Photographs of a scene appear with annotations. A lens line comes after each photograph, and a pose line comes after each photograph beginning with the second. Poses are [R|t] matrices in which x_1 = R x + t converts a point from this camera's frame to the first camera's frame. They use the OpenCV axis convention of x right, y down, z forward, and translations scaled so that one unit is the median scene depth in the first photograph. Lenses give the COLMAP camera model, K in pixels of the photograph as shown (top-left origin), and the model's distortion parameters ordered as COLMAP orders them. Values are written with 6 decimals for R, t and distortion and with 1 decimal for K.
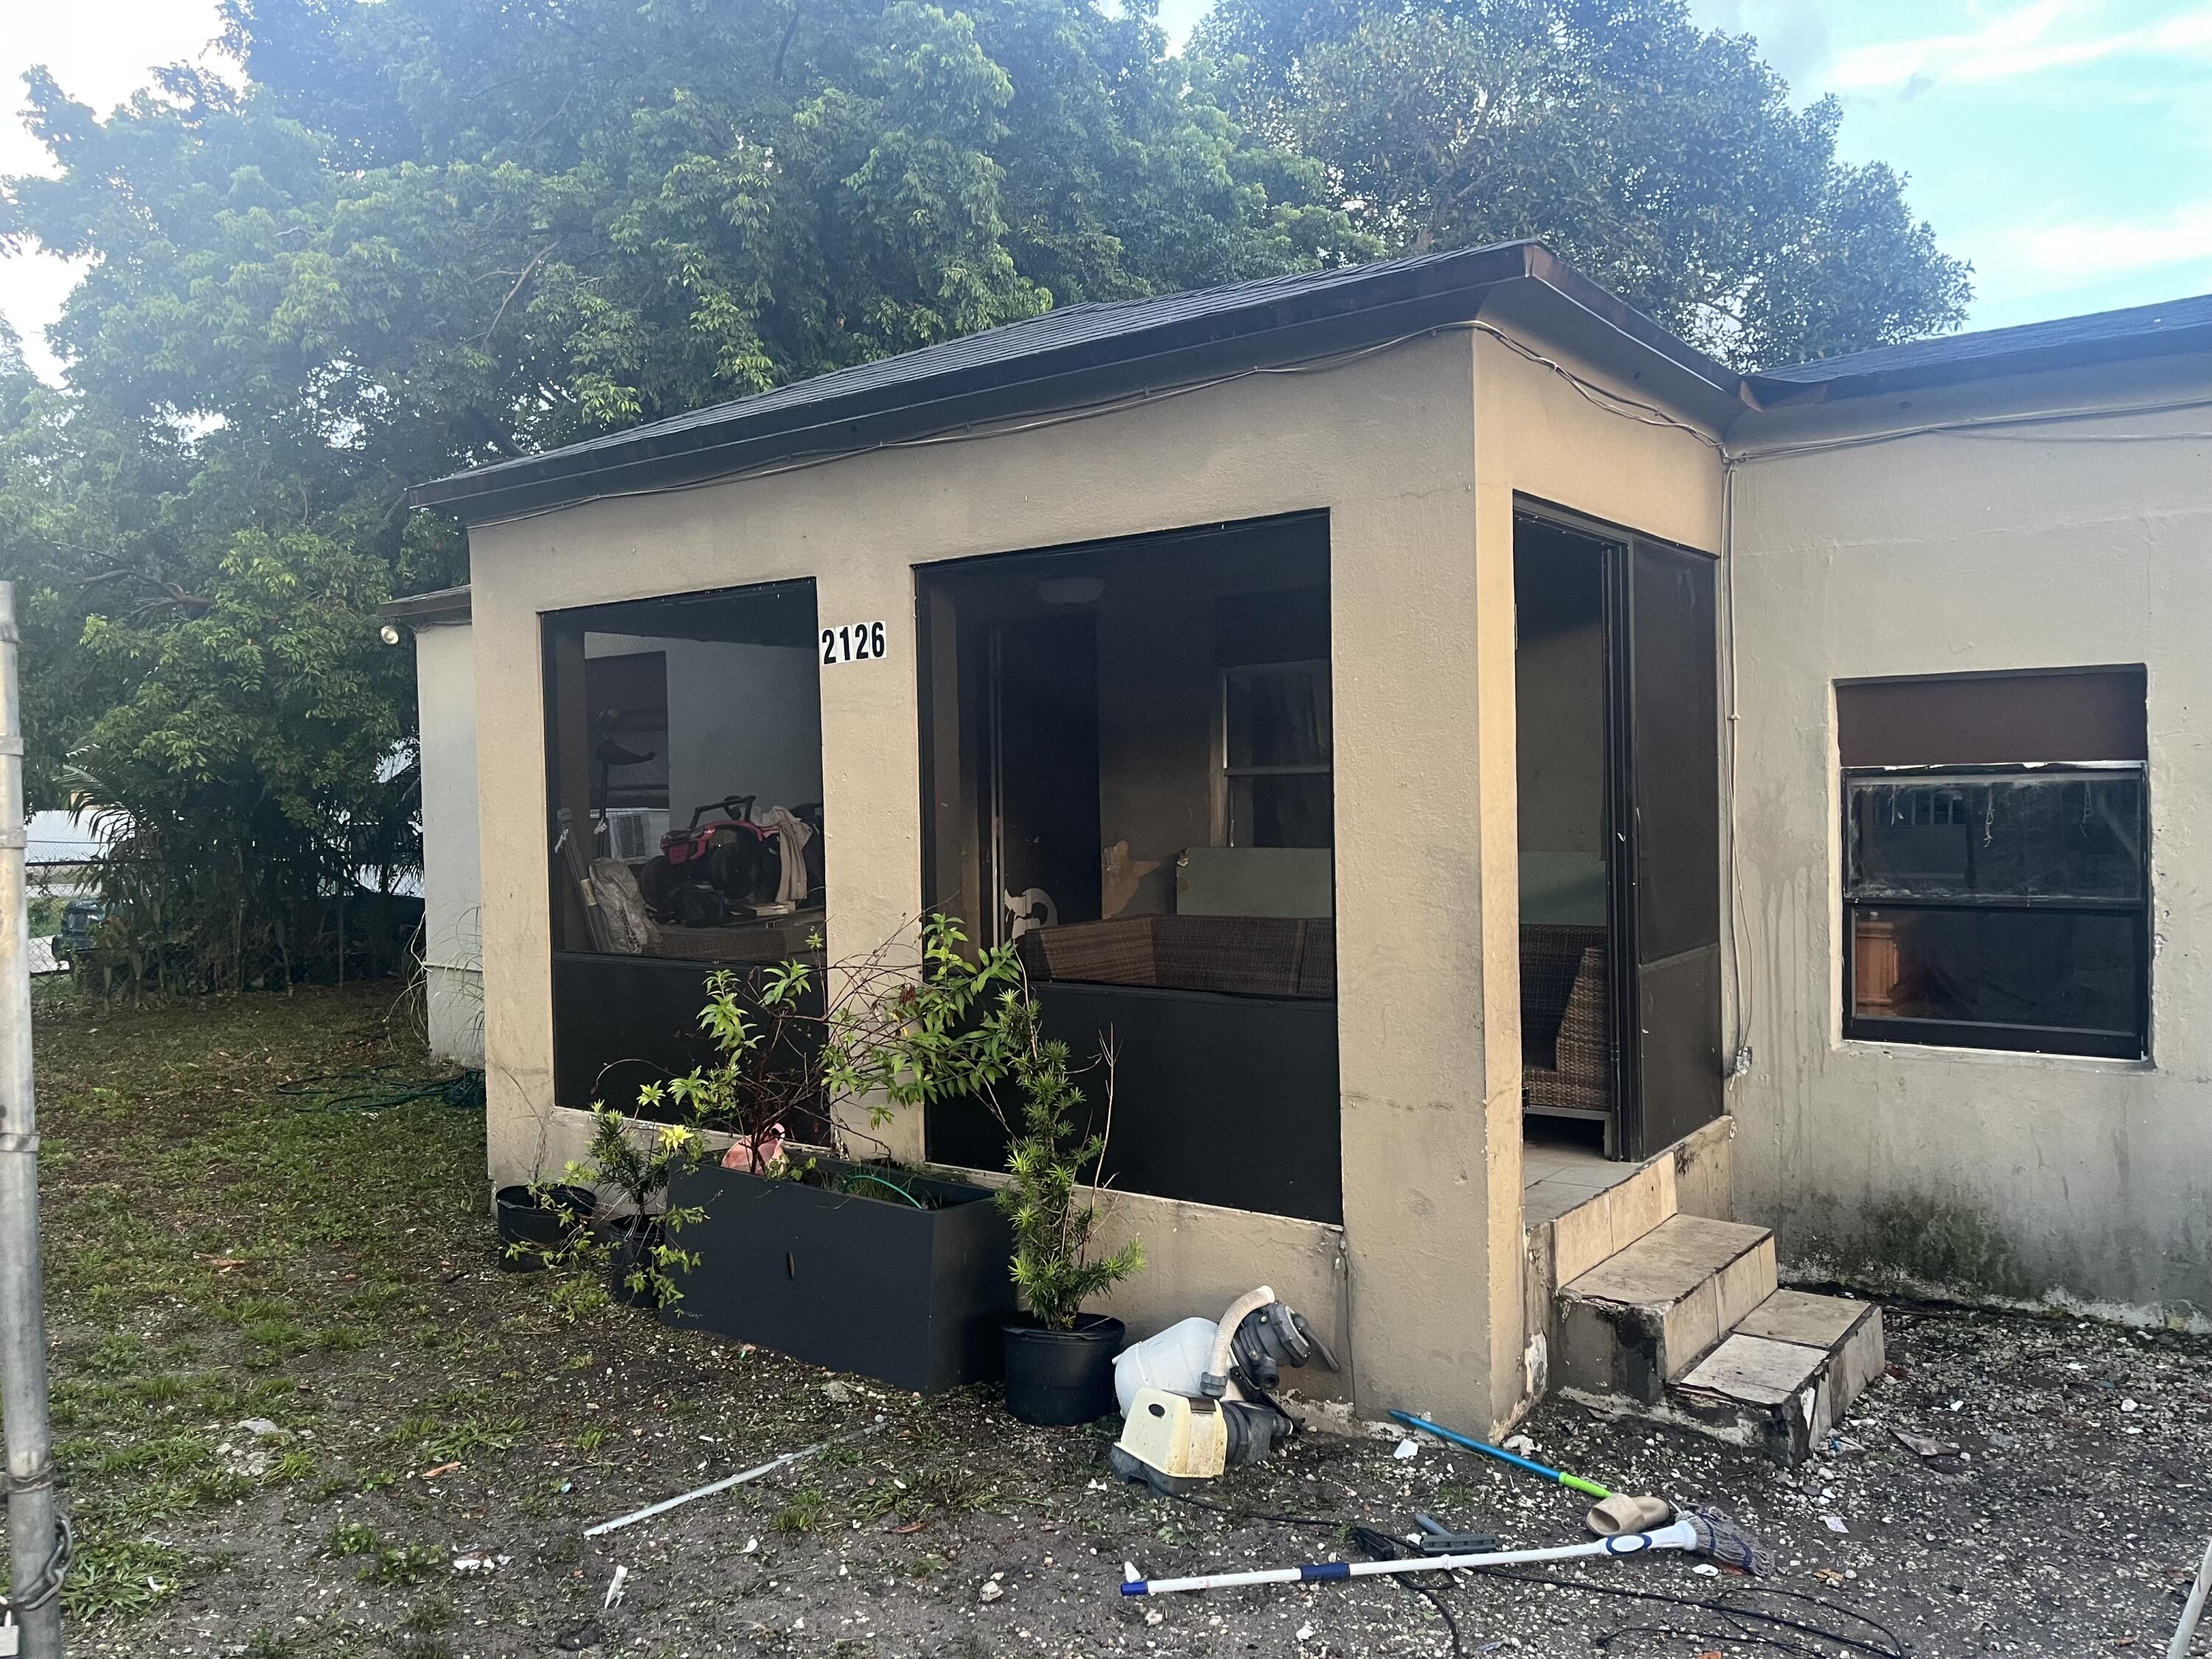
lens RADIAL K [[1702.7, 0, 1094.7], [0, 1702.7, 837.7], [0, 0, 1]] dist [0.051709, -0.048685]
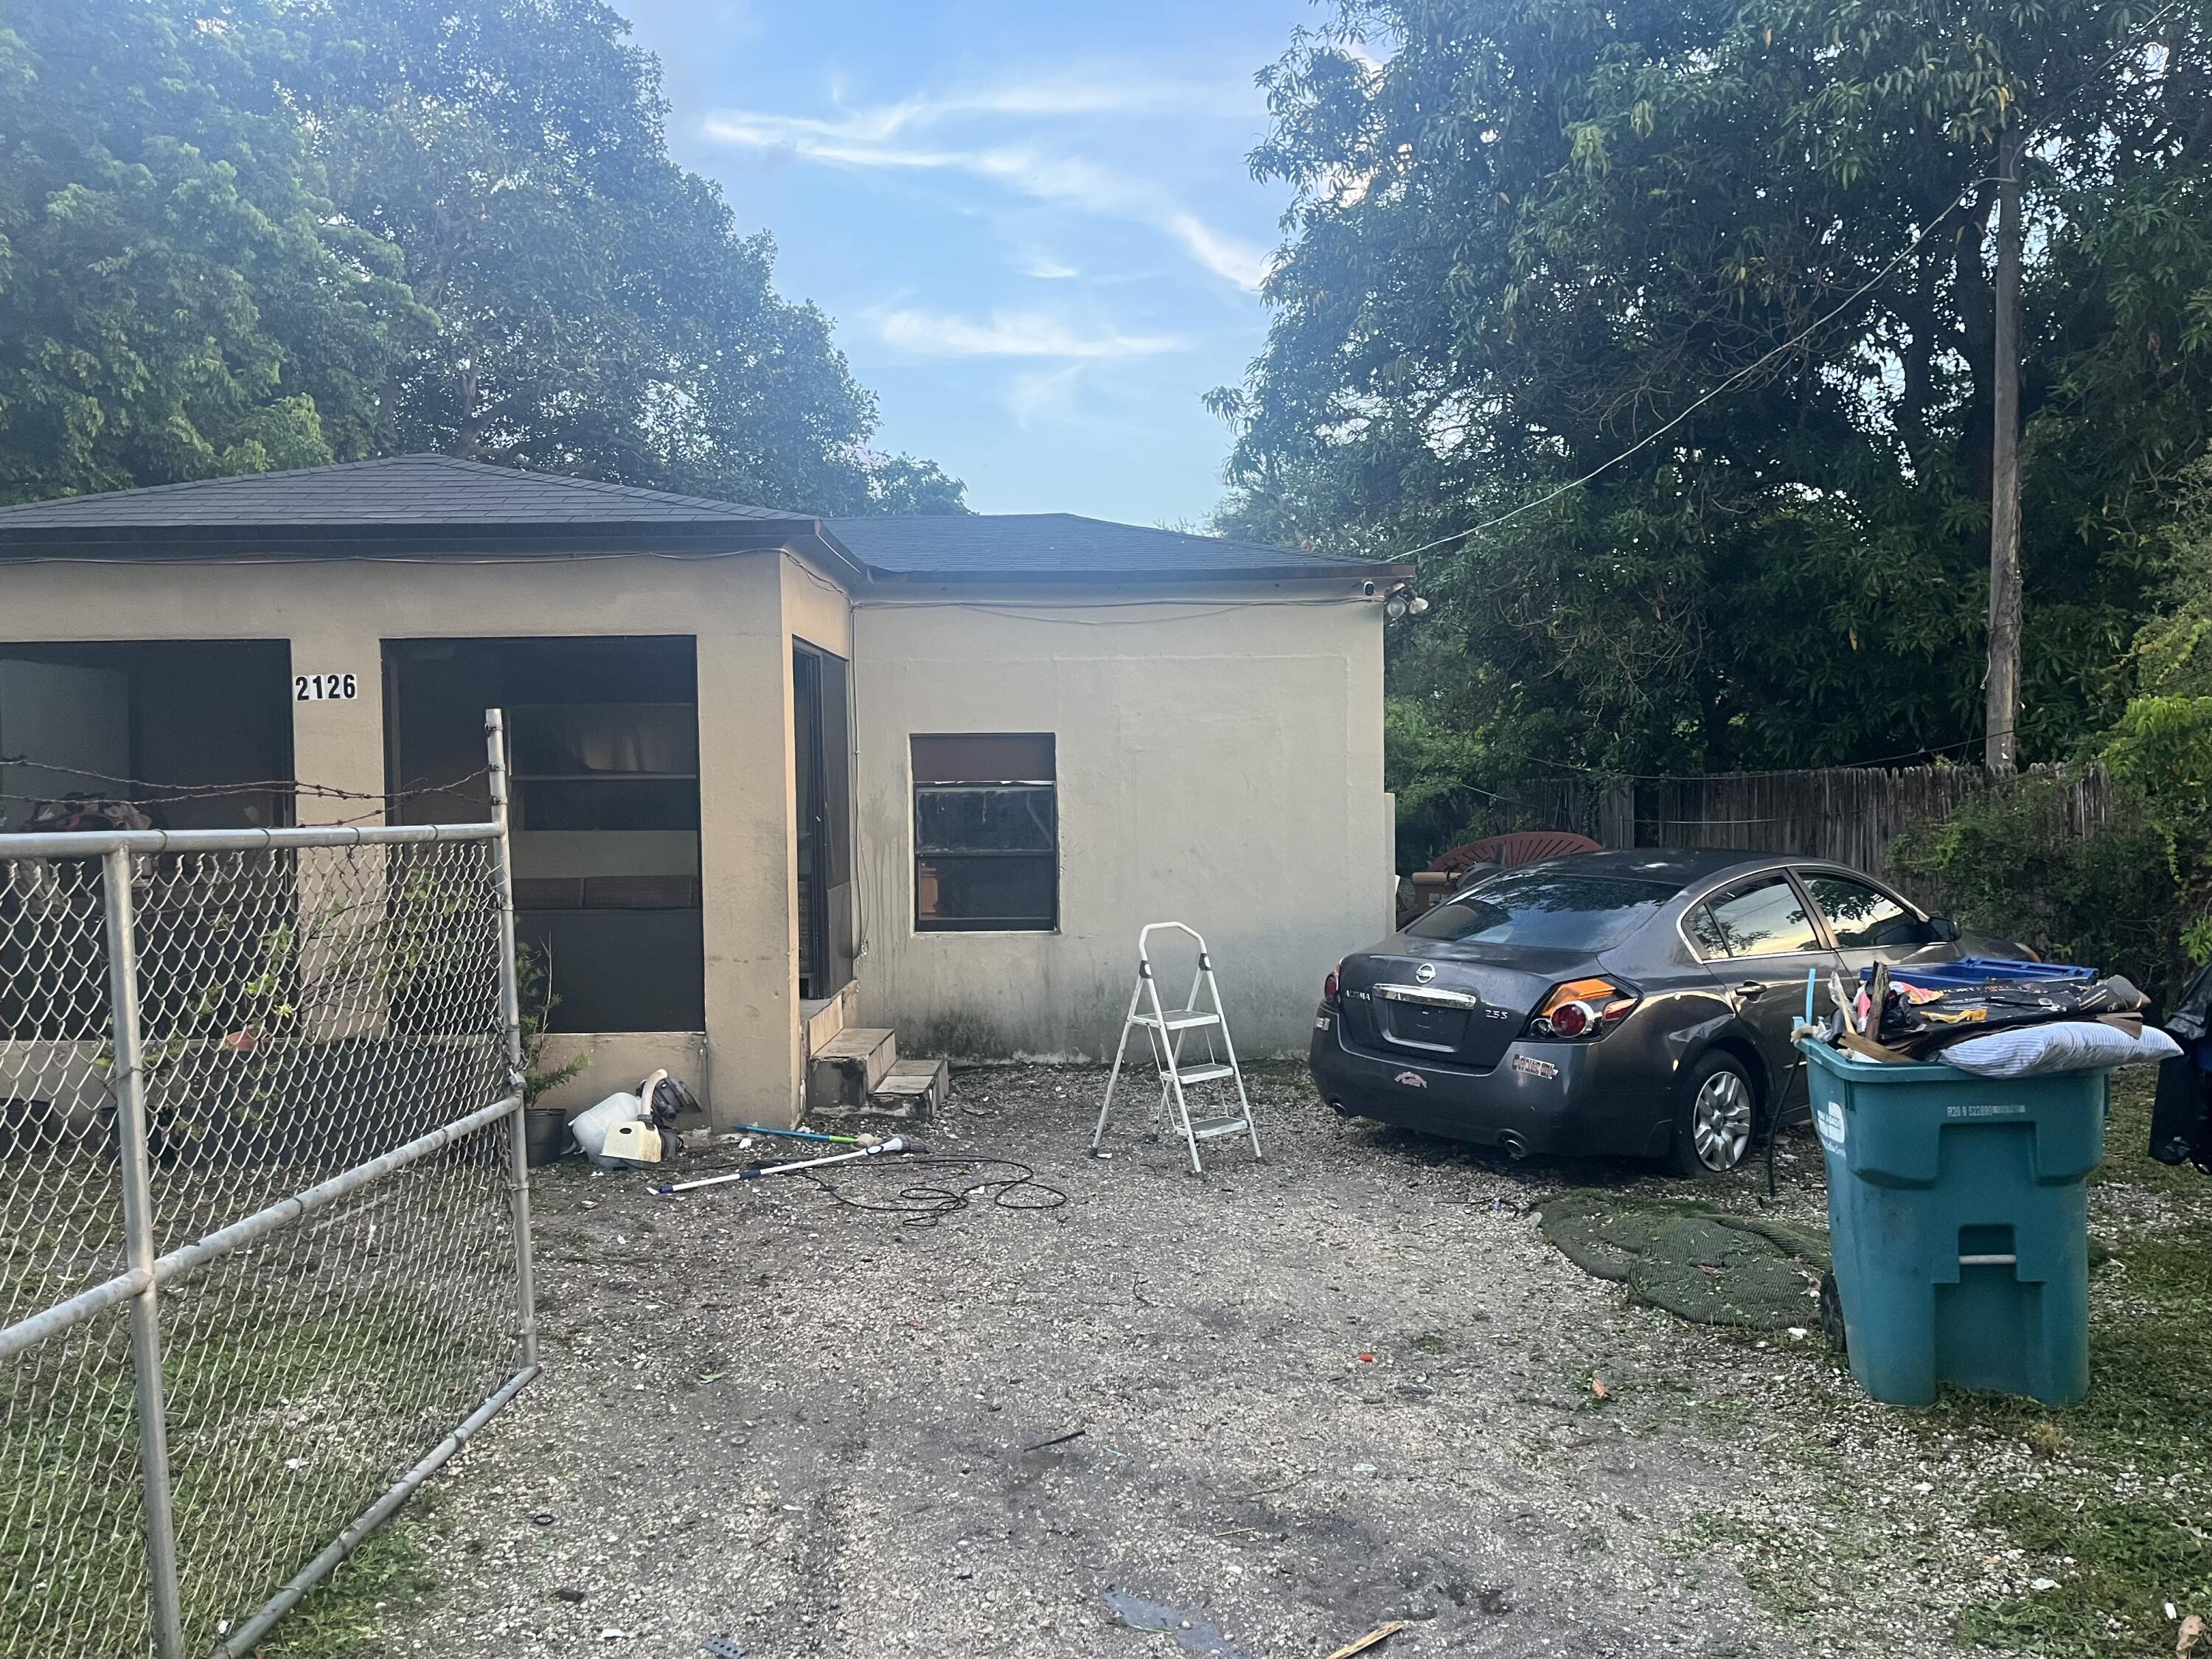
lens RADIAL K [[1702.7, 0, 1094.6], [0, 1702.7, 842.4], [0, 0, 1]] dist [0.051709, -0.048685]
pose [[0.811913, -0.007635, 0.583729, -0.479481], [0.008850, 0.999961, 0.000770, 0.024114], [-0.583712, 0.004541, 0.811948, -0.596531]]
